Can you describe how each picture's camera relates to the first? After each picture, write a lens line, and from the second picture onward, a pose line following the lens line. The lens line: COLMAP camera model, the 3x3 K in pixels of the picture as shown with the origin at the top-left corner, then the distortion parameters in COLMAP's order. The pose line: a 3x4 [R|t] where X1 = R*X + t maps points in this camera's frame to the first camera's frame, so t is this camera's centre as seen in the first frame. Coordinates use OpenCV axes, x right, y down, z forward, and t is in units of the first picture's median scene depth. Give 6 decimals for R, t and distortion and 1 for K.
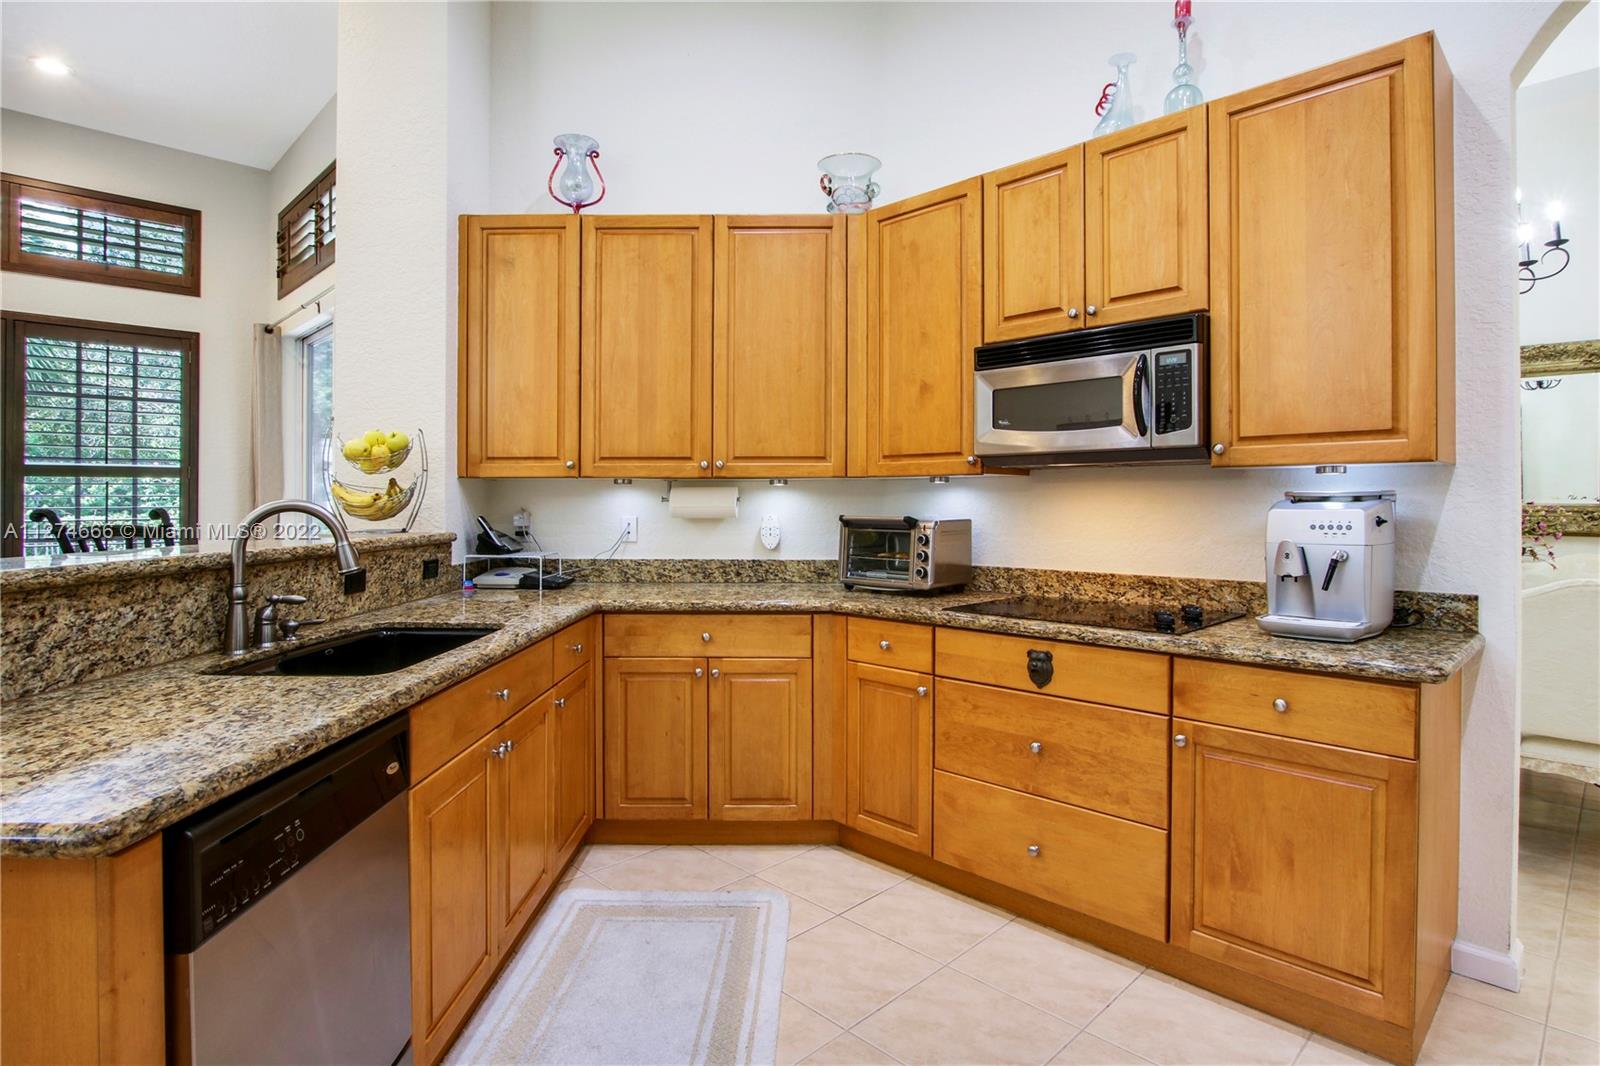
lens RADIAL K [[840.3, 0, 803.6], [0, 840.3, 527.8], [0, 0, 1]] dist [-0.041122, -0.000308]
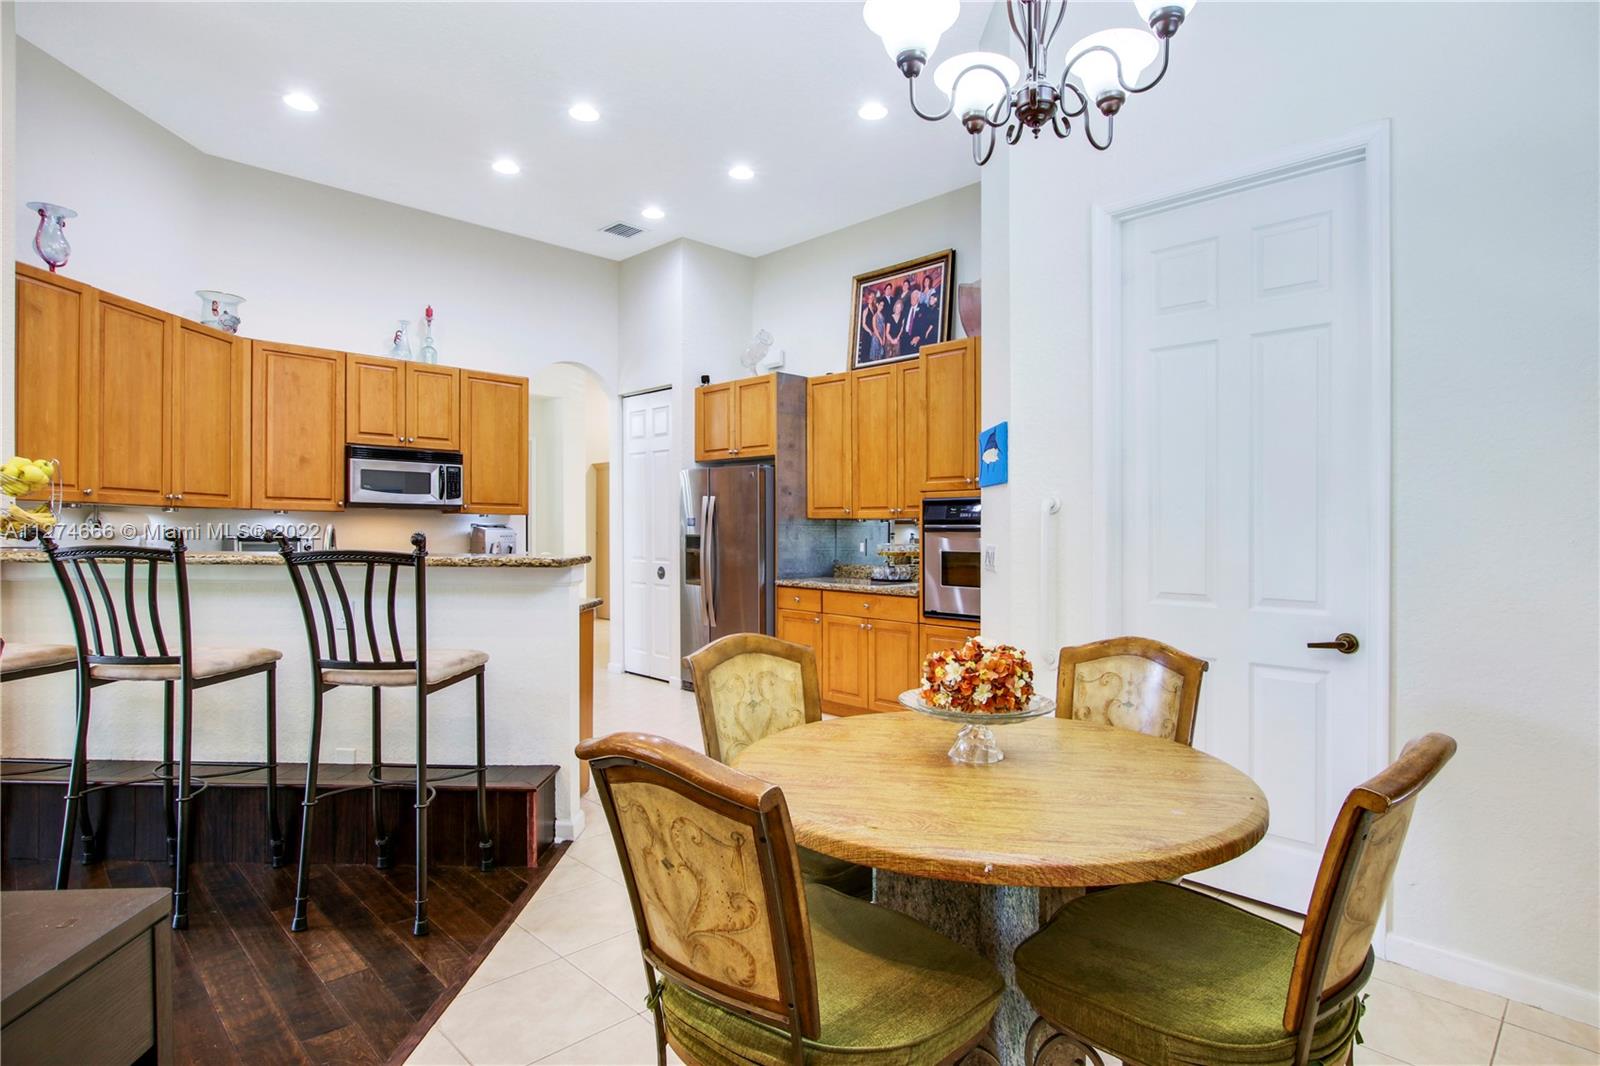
lens RADIAL K [[840.3, 0, 803.6], [0, 840.3, 527.8], [0, 0, 1]] dist [-0.041122, -0.000308]
pose [[0.006601, 0.005134, 0.999965, -1.555373], [0.021527, 0.999754, -0.005275, 0.004527], [-0.999746, 0.021561, 0.006489, -0.040373]]
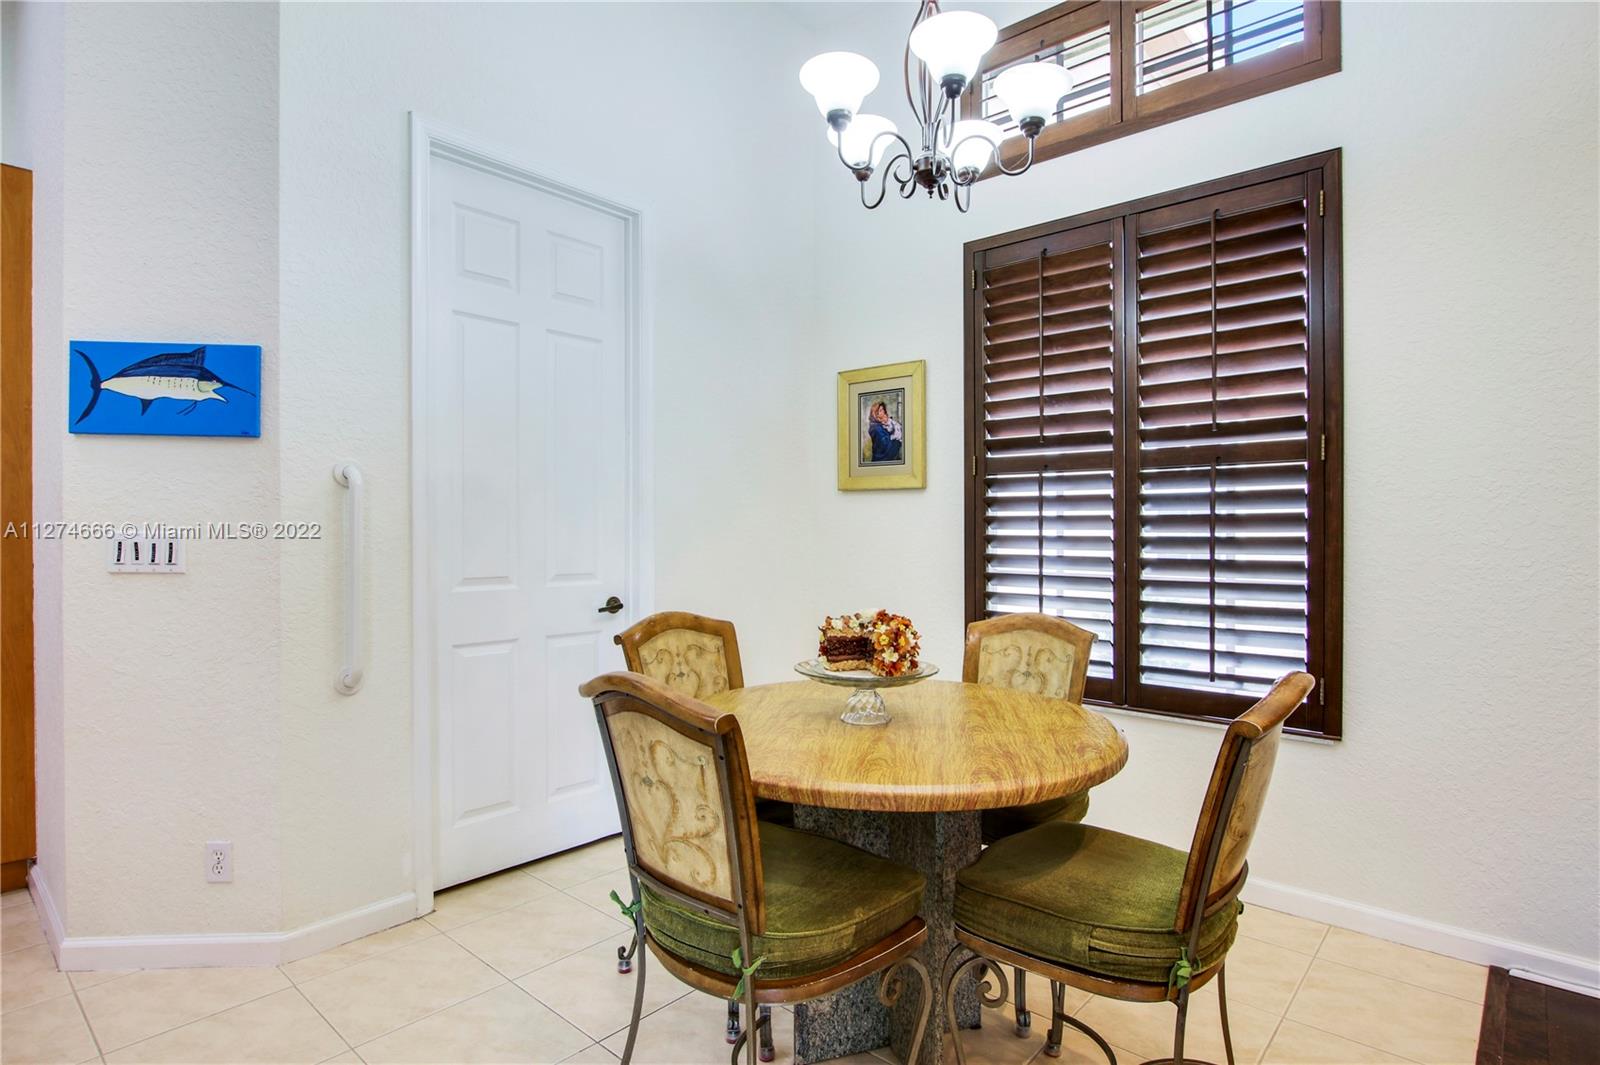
lens RADIAL K [[836.5, 0, 819.0], [0, 836.5, 540.3], [0, 0, 1]] dist [-0.018782, 0.000102]
pose [[-0.997160, -0.003981, -0.075208, -0.899810], [-0.007562, 0.998848, 0.047391, -0.002320], [0.074932, 0.047826, -0.996041, 0.461042]]
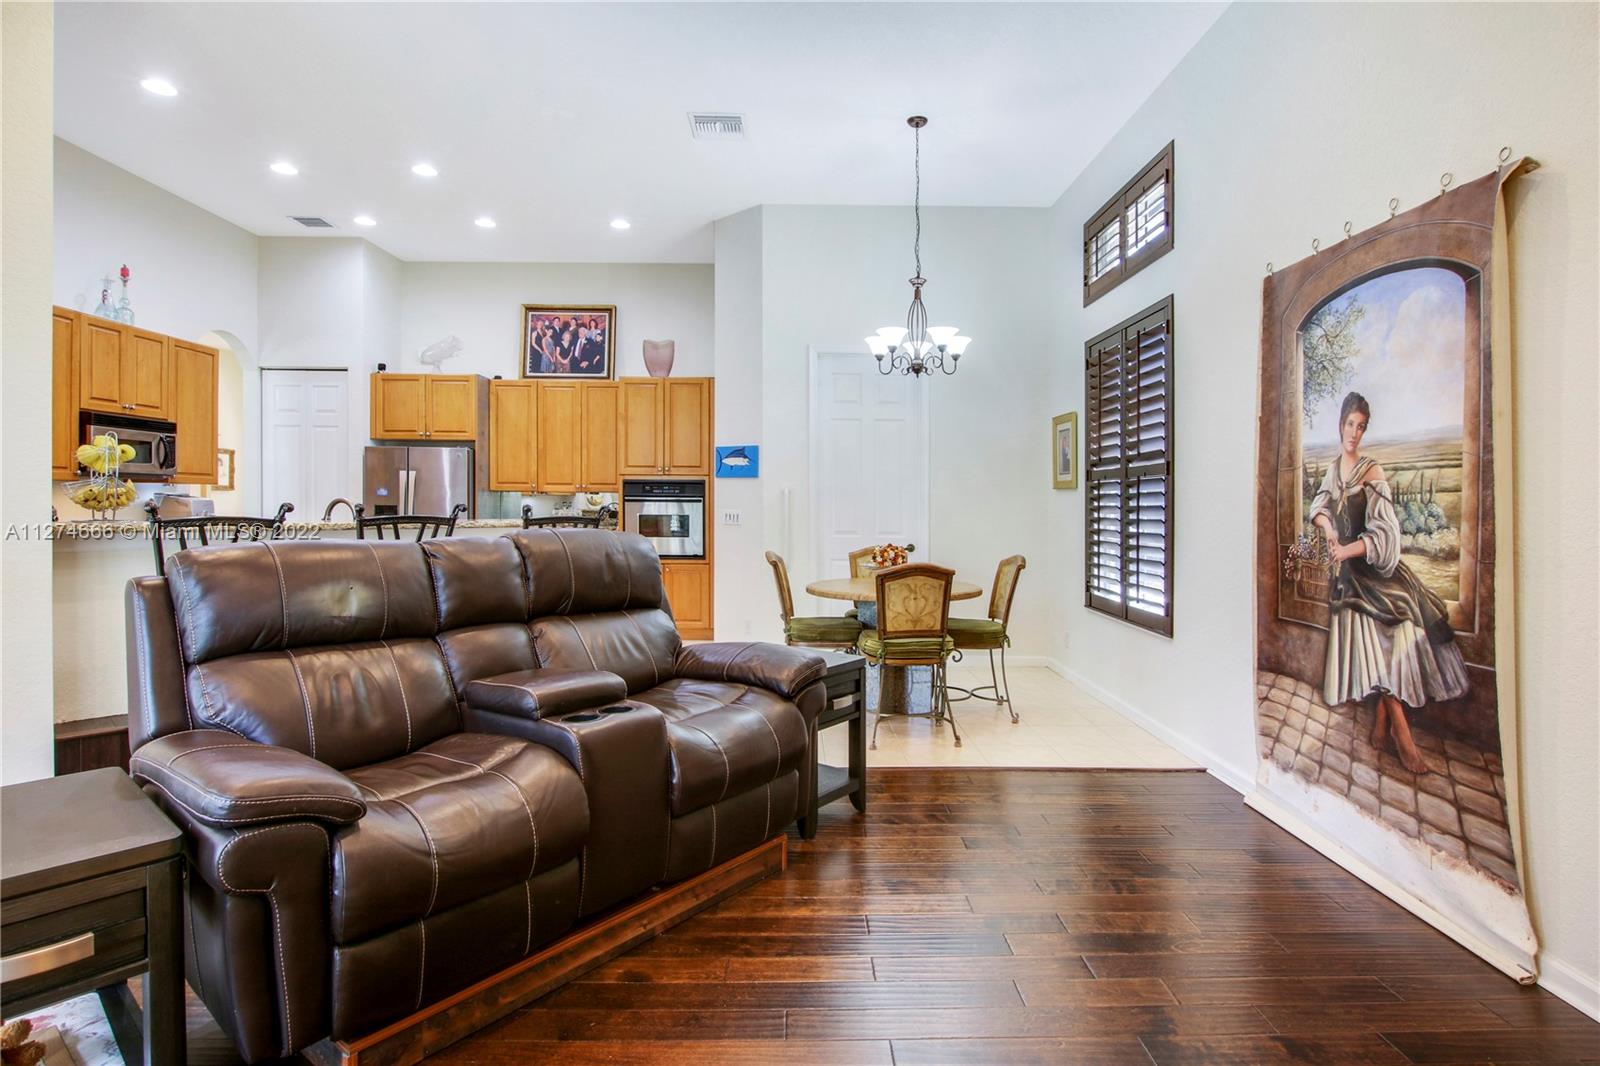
lens RADIAL K [[840.3, 0, 803.6], [0, 840.3, 527.8], [0, 0, 1]] dist [-0.041122, -0.000308]
pose [[-0.723722, -0.027857, 0.689530, -1.985701], [0.010504, 0.998624, 0.051370, -0.034975], [-0.690012, 0.044420, -0.722433, 1.128917]]
